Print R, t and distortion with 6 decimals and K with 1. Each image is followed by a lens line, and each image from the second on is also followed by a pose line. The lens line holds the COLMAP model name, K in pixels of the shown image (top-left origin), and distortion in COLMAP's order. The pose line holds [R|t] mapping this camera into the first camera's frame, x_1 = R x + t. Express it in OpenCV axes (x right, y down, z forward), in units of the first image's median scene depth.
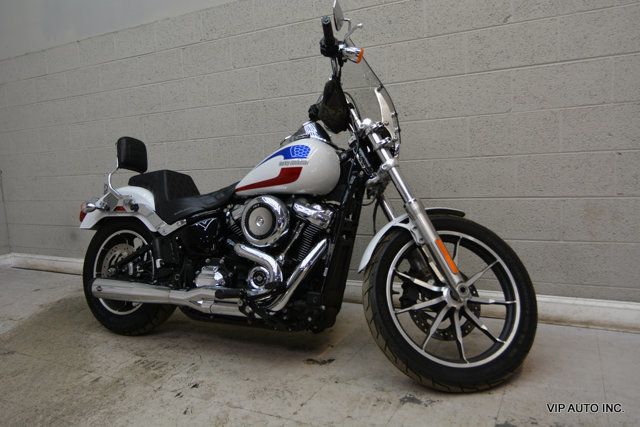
lens RADIAL K [[487.1, 0, 313.4], [0, 487.1, 202.6], [0, 0, 1]] dist [-0.021380, 0.024347]
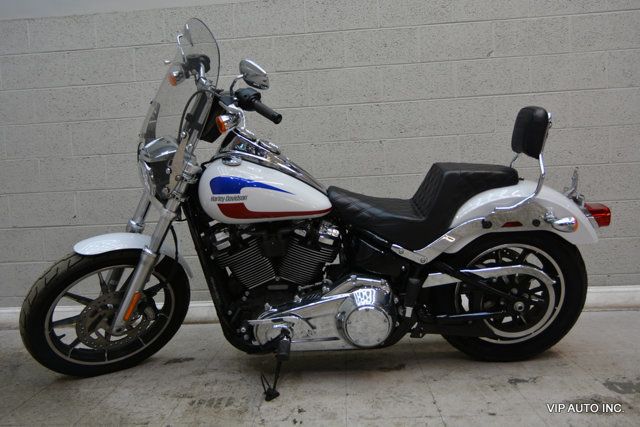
lens RADIAL K [[487.1, 0, 317.5], [0, 487.1, 213.6], [0, 0, 1]] dist [-0.021380, 0.024347]
pose [[0.908487, -0.013565, 0.417692, -0.531724], [0.040154, 0.997682, -0.054936, 0.062633], [-0.415979, 0.066680, 0.906926, 0.145774]]
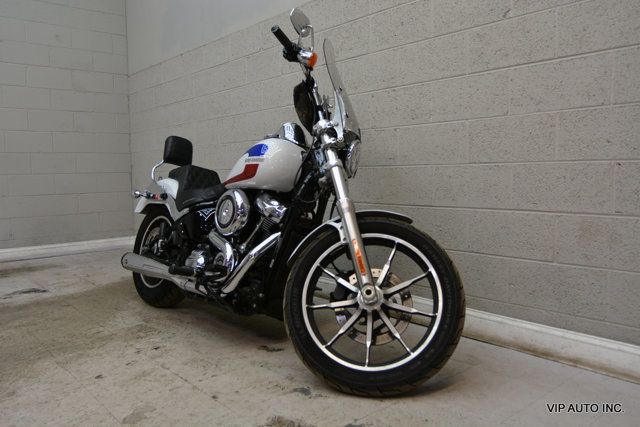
lens RADIAL K [[513.9, 0, 316.2], [0, 513.9, 205.9], [0, 0, 1]] dist [-0.030469, 0.027422]
pose [[0.931665, 0.066781, -0.357128, 0.480607], [-0.073864, 0.997249, -0.006213, 0.016320], [0.355731, 0.032167, 0.934035, -0.014212]]
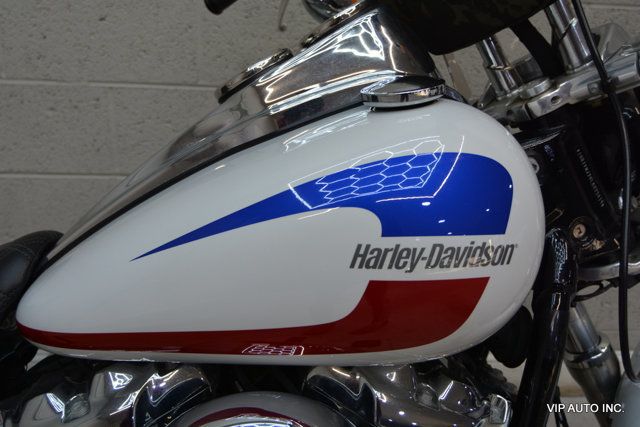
lens RADIAL K [[543.1, 0, 316.9], [0, 543.1, 215.5], [0, 0, 1]] dist [-0.031038, 0.023036]
pose [[0.843044, -0.118021, 0.524736, -0.181704], [-0.045781, 0.956340, 0.288648, -0.148359], [-0.535893, -0.267366, 0.800834, 0.821209]]
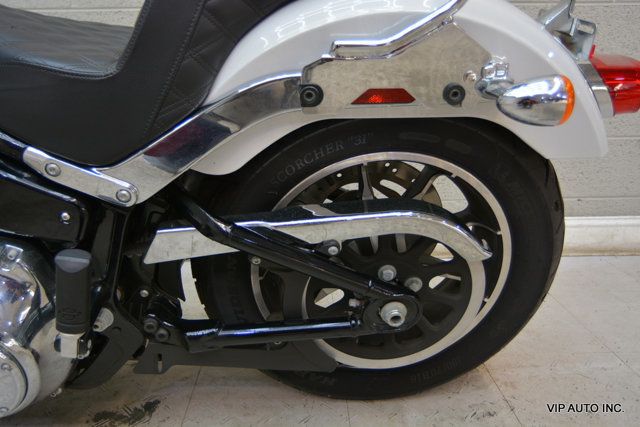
lens RADIAL K [[513.9, 0, 315.0], [0, 513.9, 228.2], [0, 0, 1]] dist [-0.030469, 0.027422]
pose [[0.864110, -0.105895, 0.492037, -0.050122], [0.010443, 0.981177, 0.192826, 0.066054], [-0.503195, -0.161485, 0.848951, 0.535280]]
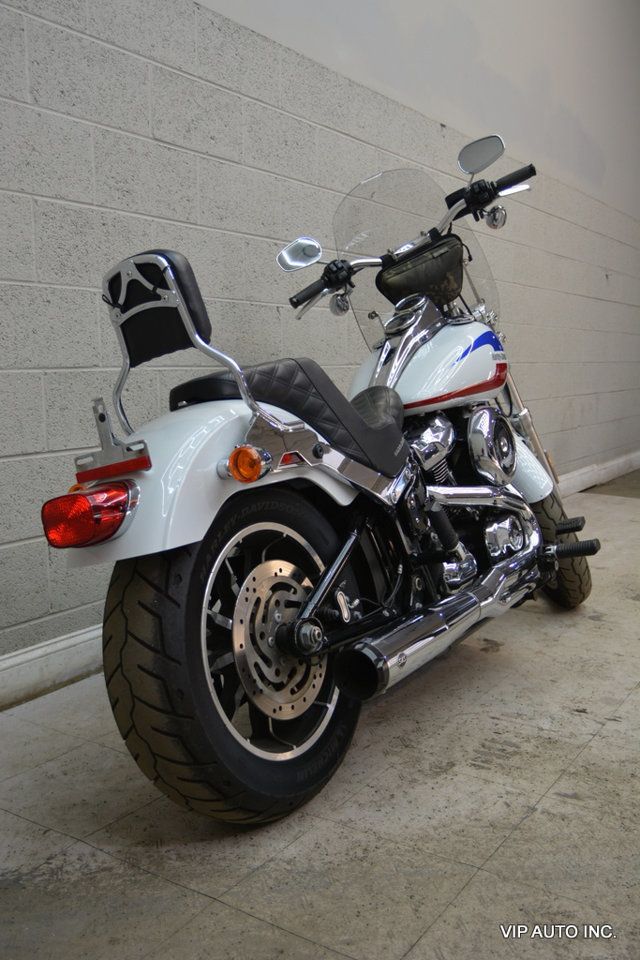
lens RADIAL K [[897.1, 0, 308.7], [0, 897.1, 490.7], [0, 0, 1]] dist [-0.017661, 0.000000]
pose [[0.102829, -0.088145, 0.990786, -1.259409], [0.092940, 0.992560, 0.078657, -0.018690], [-0.990348, 0.083996, 0.110256, 1.091193]]
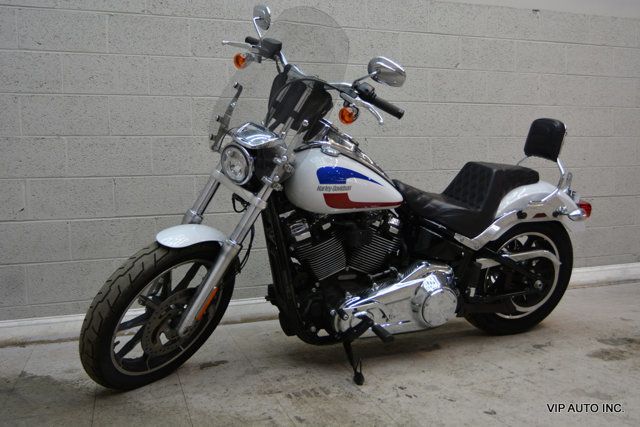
lens RADIAL K [[543.1, 0, 312.7], [0, 543.1, 215.3], [0, 0, 1]] dist [-0.031038, 0.023036]
pose [[0.686072, -0.009159, 0.727476, -1.033768], [0.055302, 0.997684, -0.039593, 0.066827], [-0.725429, 0.067394, 0.684990, 0.345887]]
